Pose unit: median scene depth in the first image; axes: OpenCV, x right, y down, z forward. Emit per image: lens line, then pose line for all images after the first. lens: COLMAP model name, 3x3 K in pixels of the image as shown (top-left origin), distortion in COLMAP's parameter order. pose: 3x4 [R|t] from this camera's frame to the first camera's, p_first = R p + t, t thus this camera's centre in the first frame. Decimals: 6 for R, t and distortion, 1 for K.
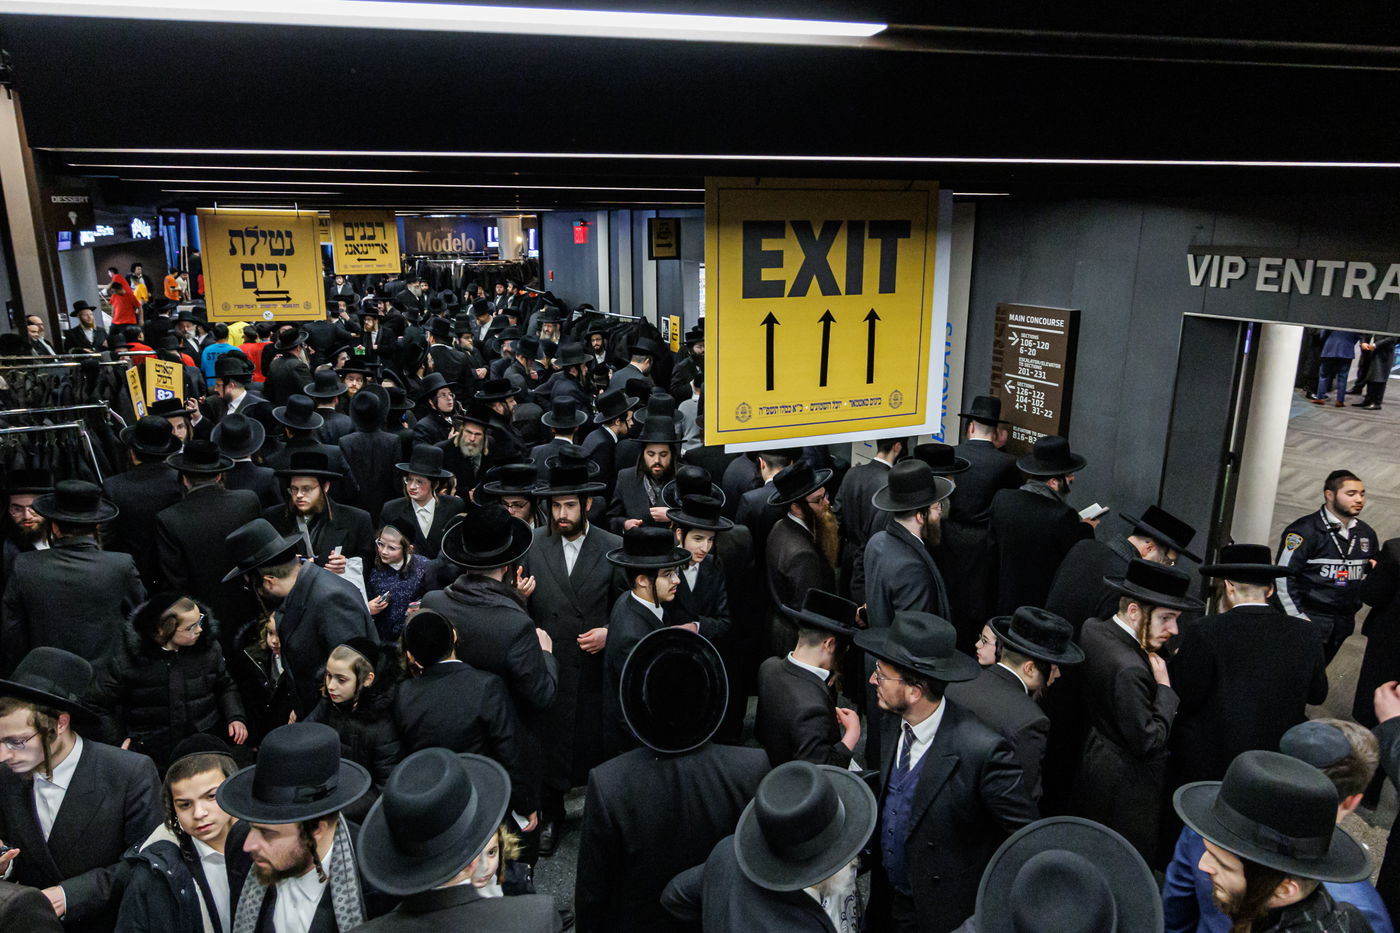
lens RADIAL K [[904.0, 0, 700.0], [0, 904.0, 466.5], [0, 0, 1]] dist [0.002277, 0.000071]
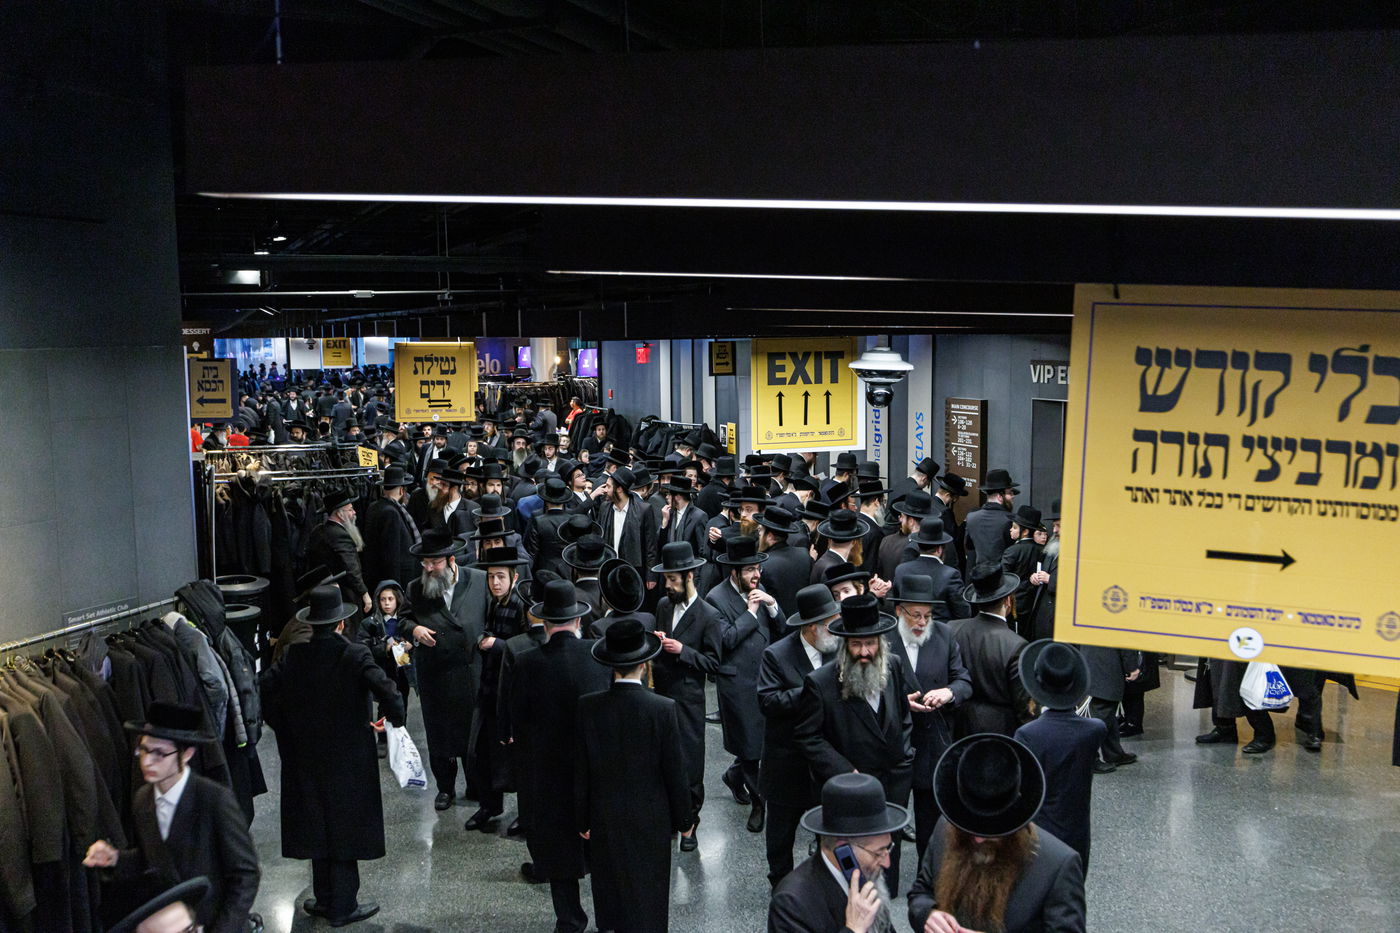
lens RADIAL K [[1175.6, 0, 700.0], [0, 1175.6, 466.5], [0, 0, 1]] dist [-0.005949, -0.000597]
pose [[0.998796, -0.007960, -0.048409, 0.006978], [0.000481, 0.988292, -0.152575, 0.182948], [0.049056, 0.152368, 0.987106, -0.744000]]
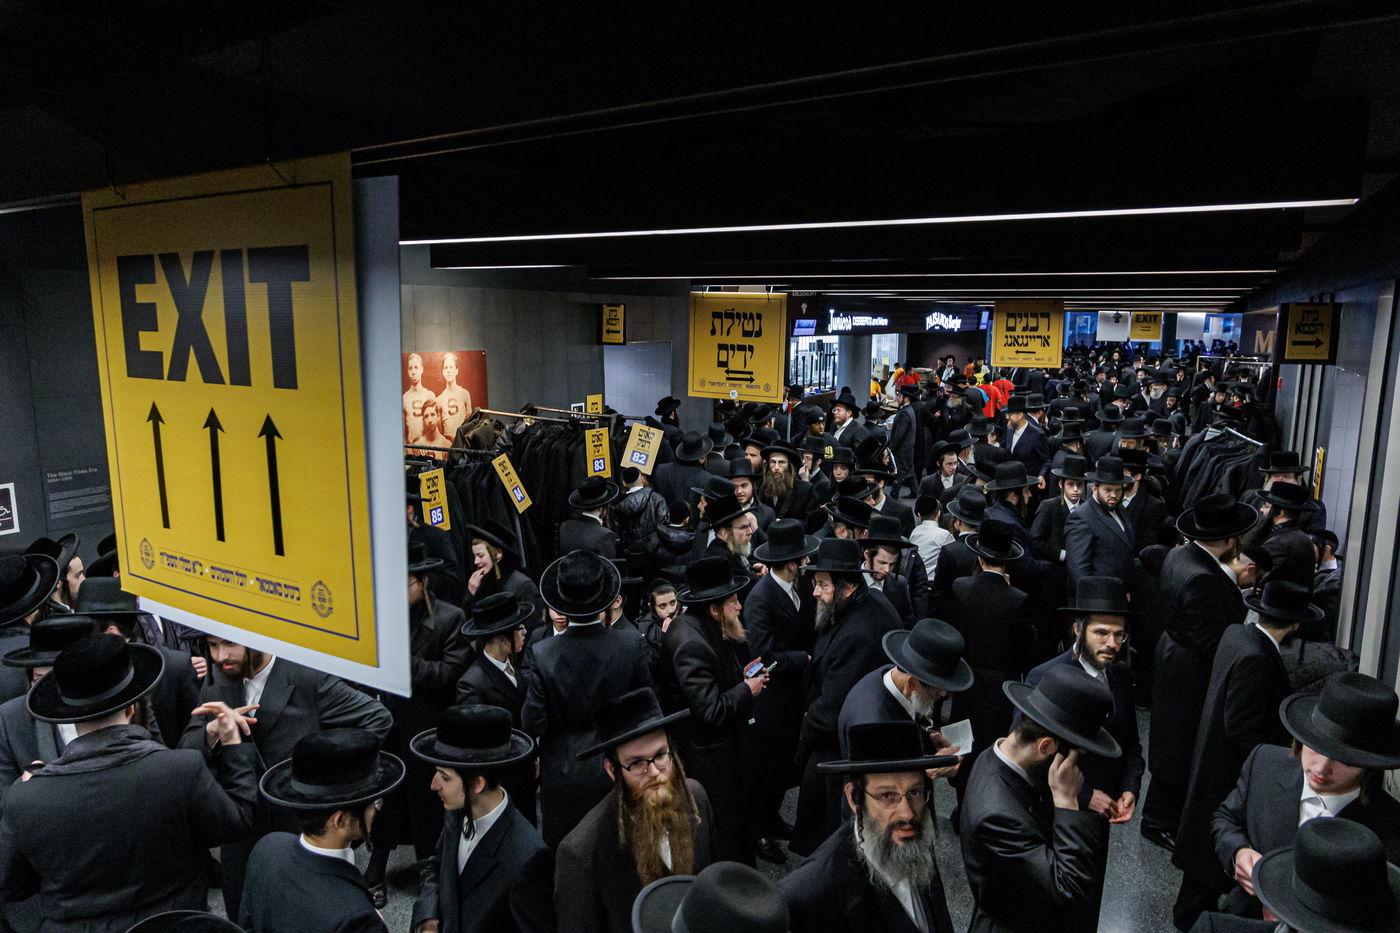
lens RADIAL K [[904.0, 0, 700.0], [0, 904.0, 466.5], [0, 0, 1]] dist [0.002277, 0.000071]
pose [[0.618741, 0.135565, -0.773810, 0.308587], [-0.215171, 0.976576, -0.000964, -0.081118], [0.755553, 0.167098, 0.633418, 0.351465]]
